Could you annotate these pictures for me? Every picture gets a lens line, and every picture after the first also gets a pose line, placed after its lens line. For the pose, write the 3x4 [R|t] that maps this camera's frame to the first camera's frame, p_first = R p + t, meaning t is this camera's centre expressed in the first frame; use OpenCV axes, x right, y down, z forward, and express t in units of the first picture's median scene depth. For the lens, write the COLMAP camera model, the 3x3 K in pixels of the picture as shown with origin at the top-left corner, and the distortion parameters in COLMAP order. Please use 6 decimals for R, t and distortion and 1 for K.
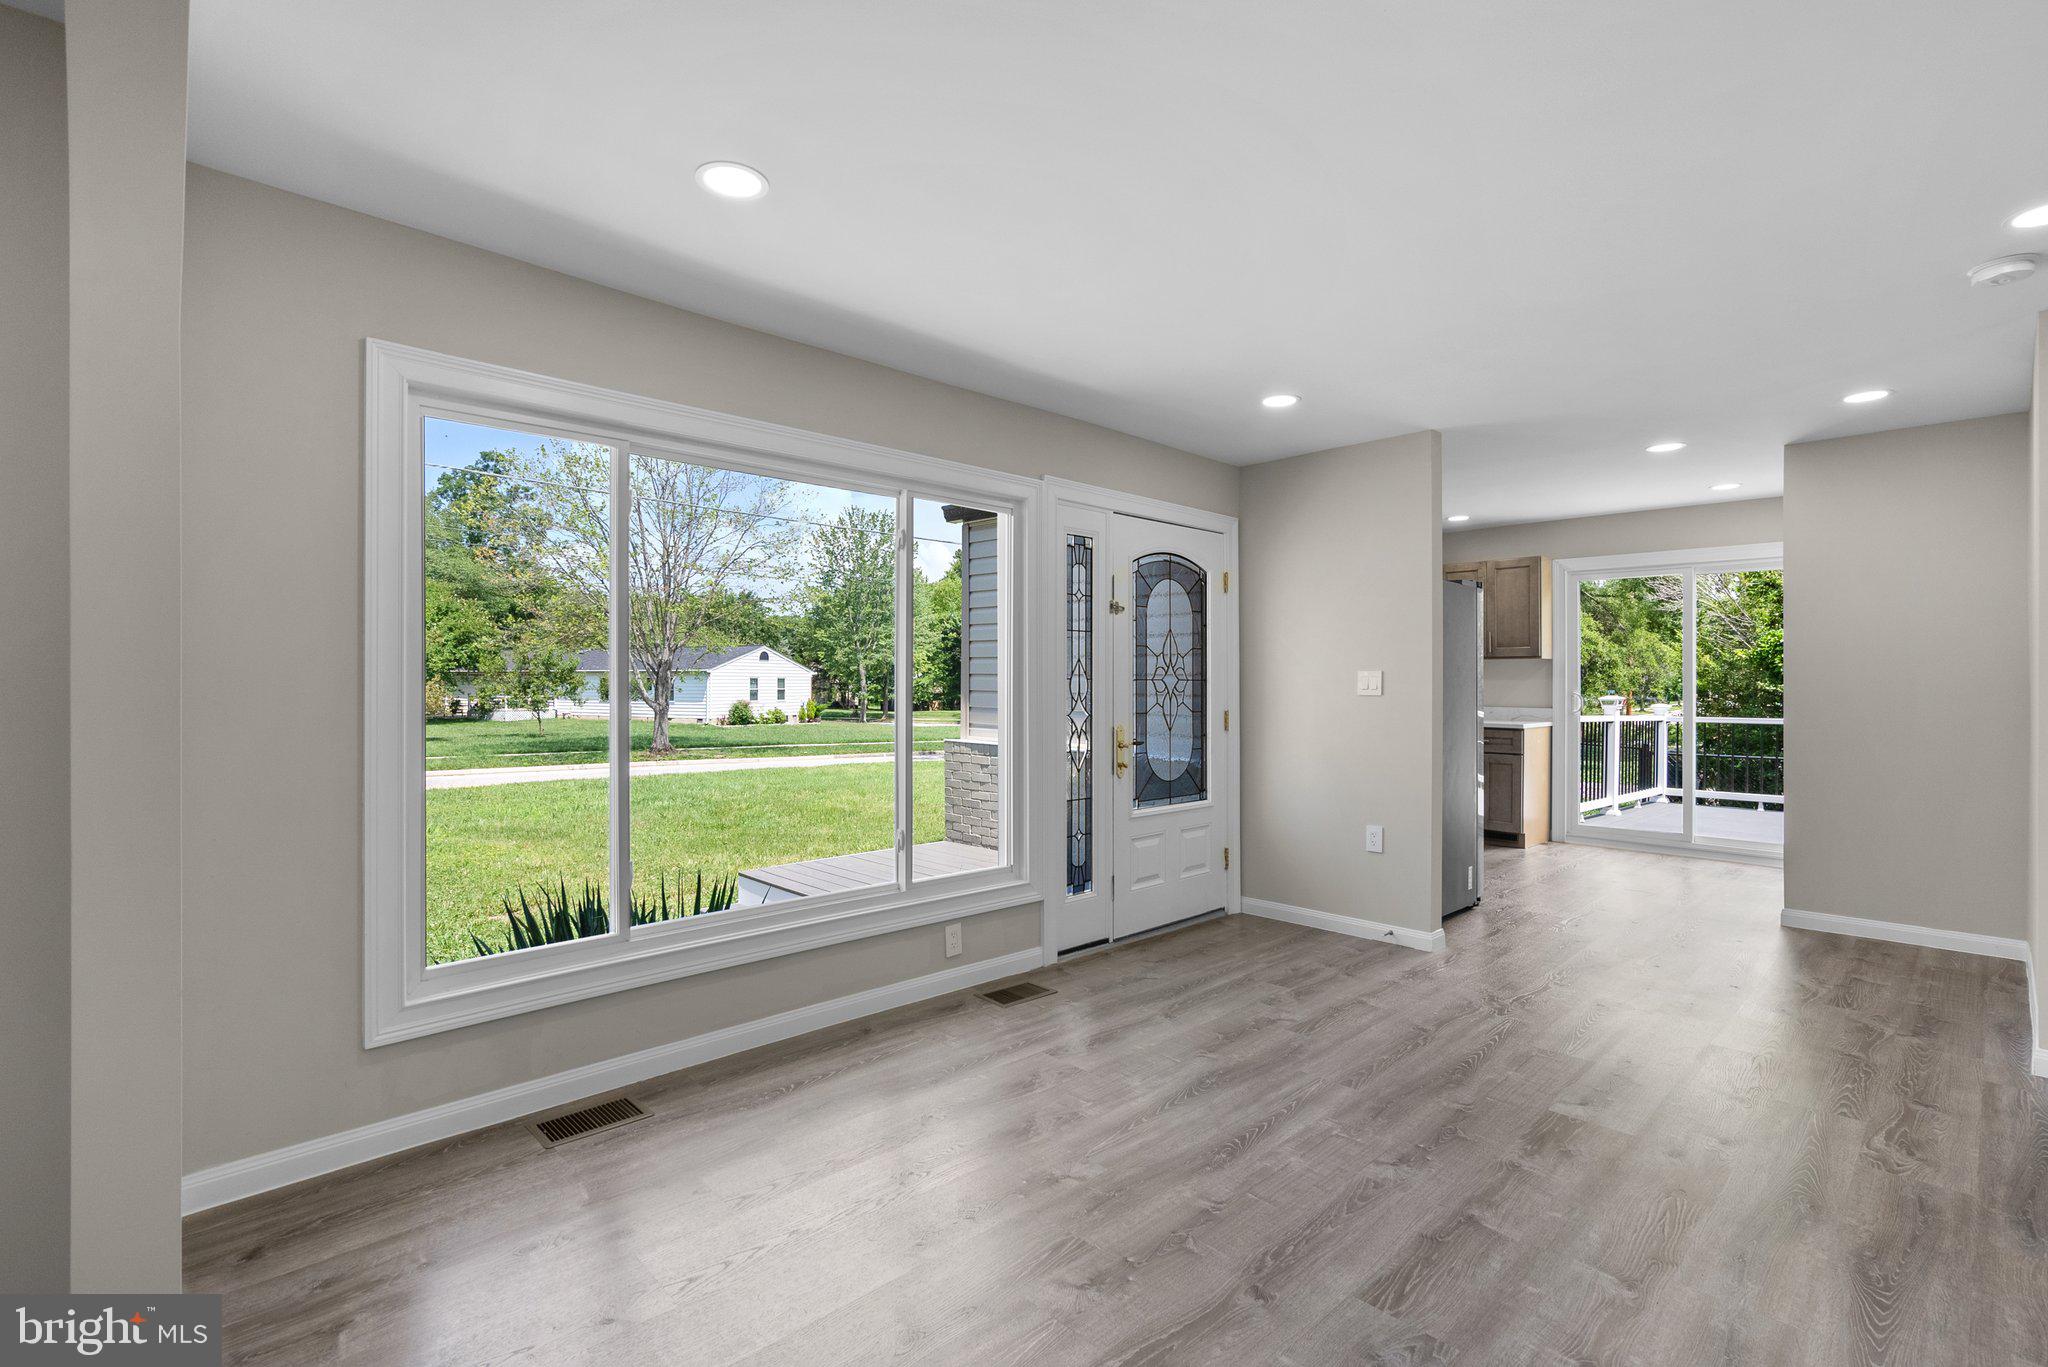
lens RADIAL K [[961.7, 0, 1025.9], [0, 961.7, 664.1], [0, 0, 1]] dist [-0.000035, -0.000026]
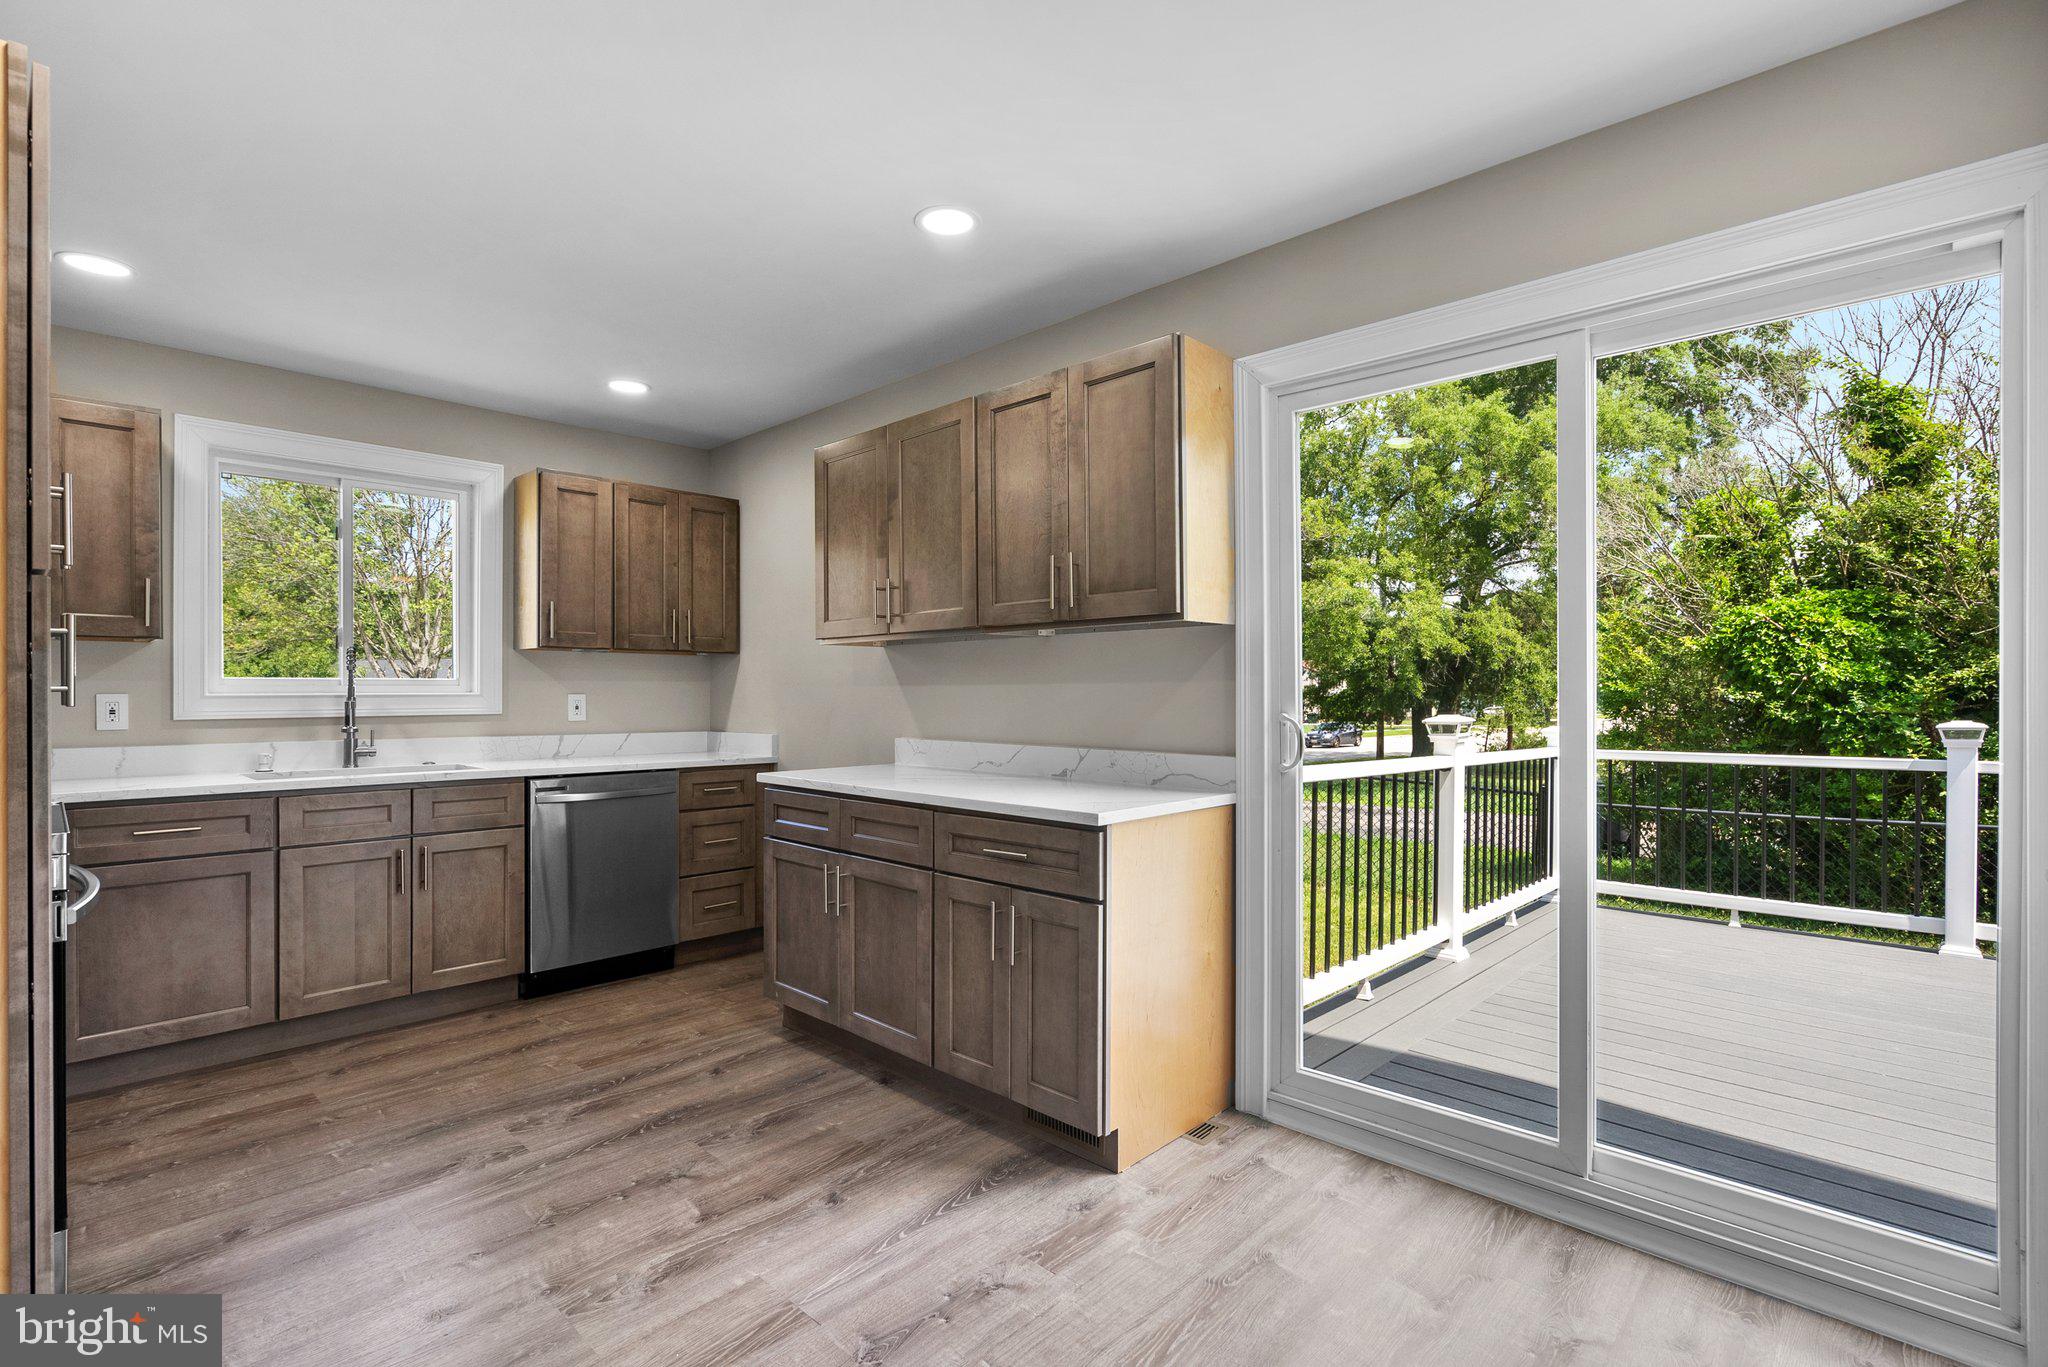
lens RADIAL K [[962.3, 0, 1024.0], [0, 962.3, 683.5], [0, 0, 1]] dist [0.000552, 0.000089]
pose [[0.998966, -0.004991, 0.045188, 0.275647], [0.004564, 0.999944, 0.009548, 0.008222], [-0.045234, -0.009331, 0.998933, 0.386091]]
